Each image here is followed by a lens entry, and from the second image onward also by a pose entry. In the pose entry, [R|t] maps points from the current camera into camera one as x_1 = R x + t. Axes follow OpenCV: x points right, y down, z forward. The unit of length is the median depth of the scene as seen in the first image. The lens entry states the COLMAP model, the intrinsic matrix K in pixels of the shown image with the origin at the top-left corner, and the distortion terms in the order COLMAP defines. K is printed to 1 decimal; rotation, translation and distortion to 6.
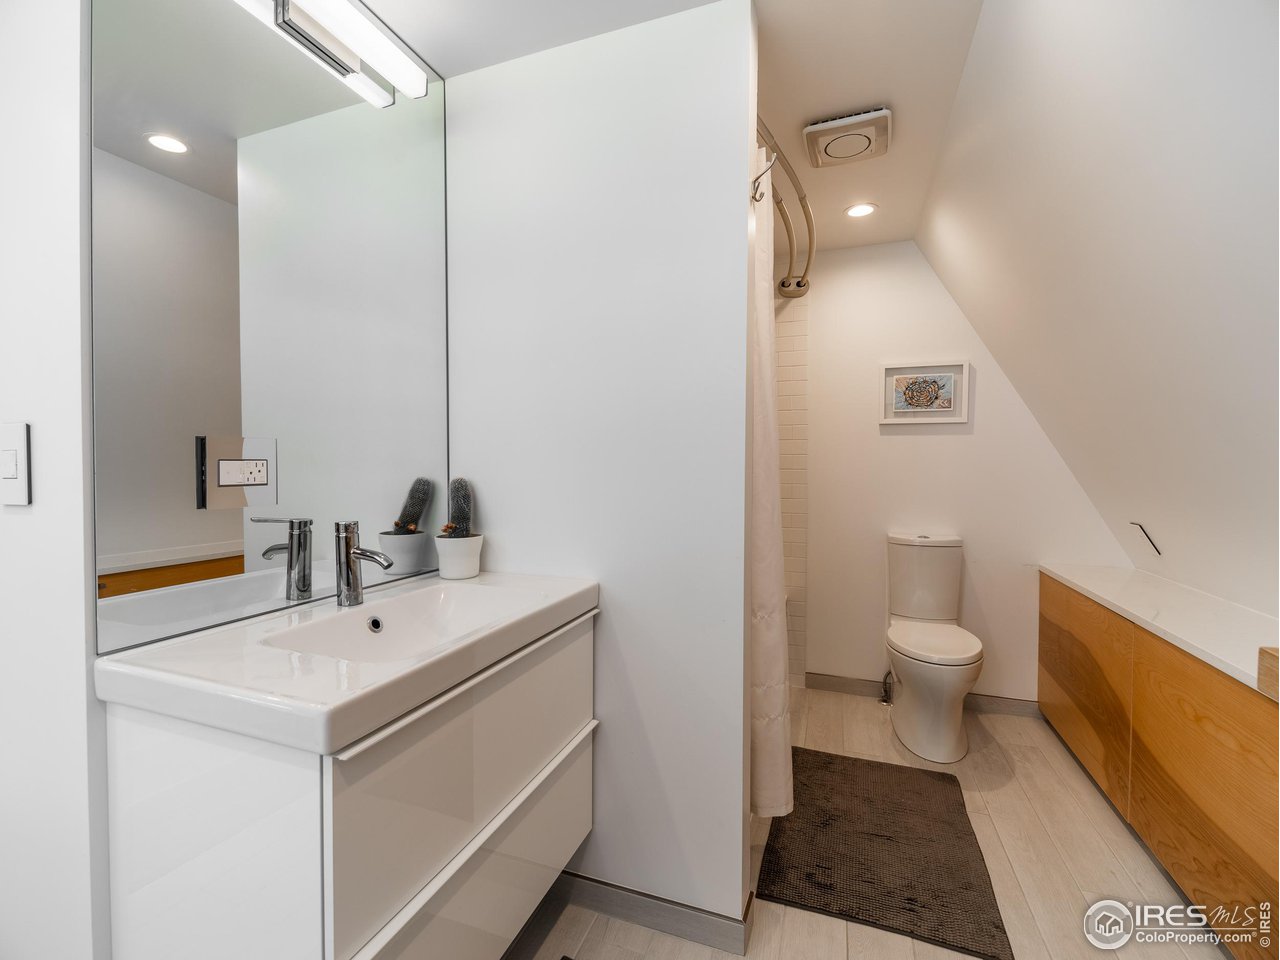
lens RADIAL K [[560.4, 0, 638.2], [0, 560.4, 485.6], [0, 0, 1]] dist [-0.009513, -0.000091]
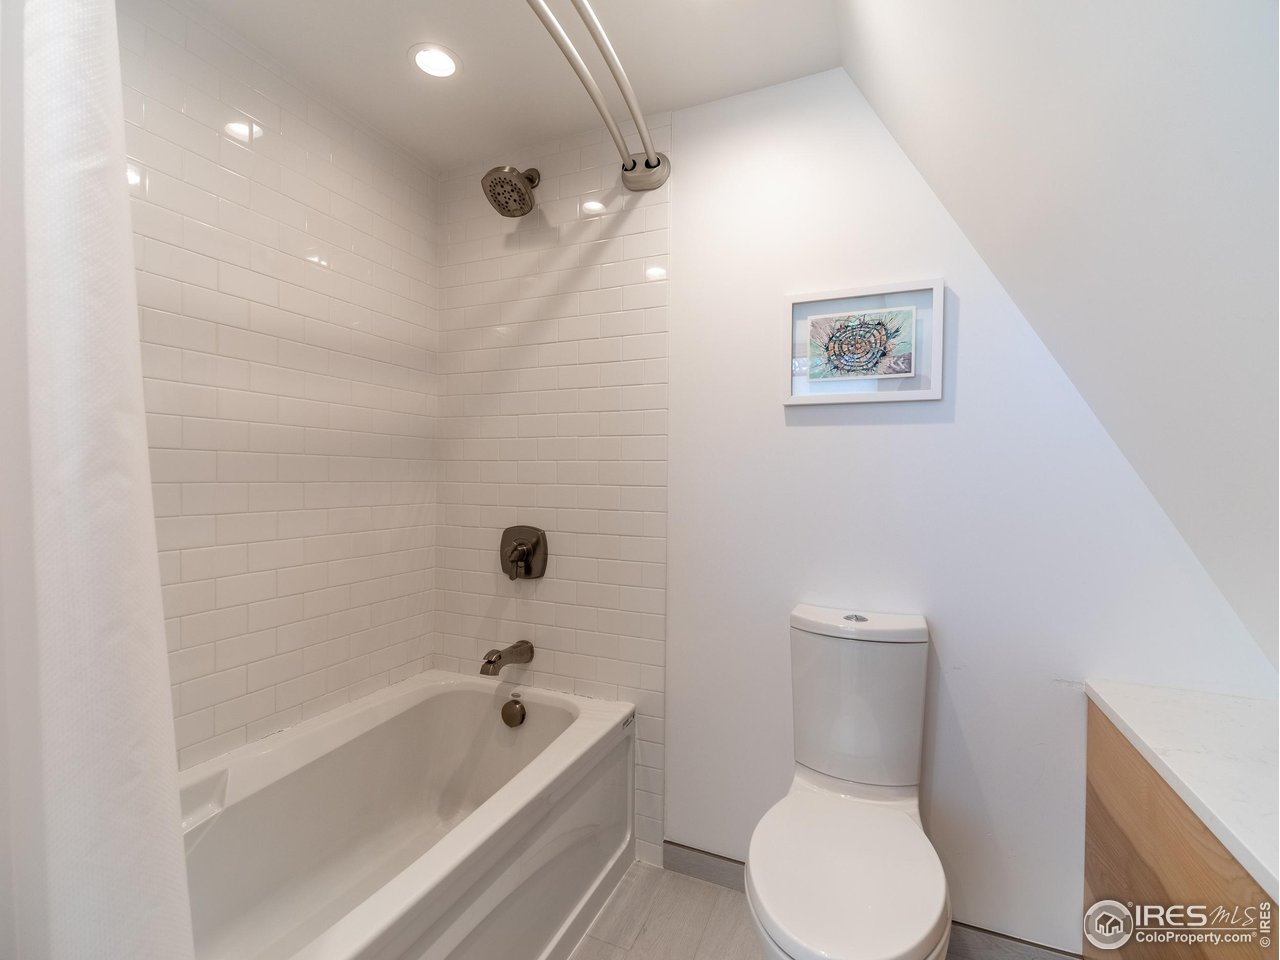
lens RADIAL K [[570.2, 0, 633.6], [0, 570.2, 474.4], [0, 0, 1]] dist [-0.014011, -0.000487]
pose [[0.998430, -0.004166, -0.055861, 0.326825], [0.004055, 0.999990, -0.002111, -0.043205], [0.055869, 0.001881, 0.998436, 0.450676]]
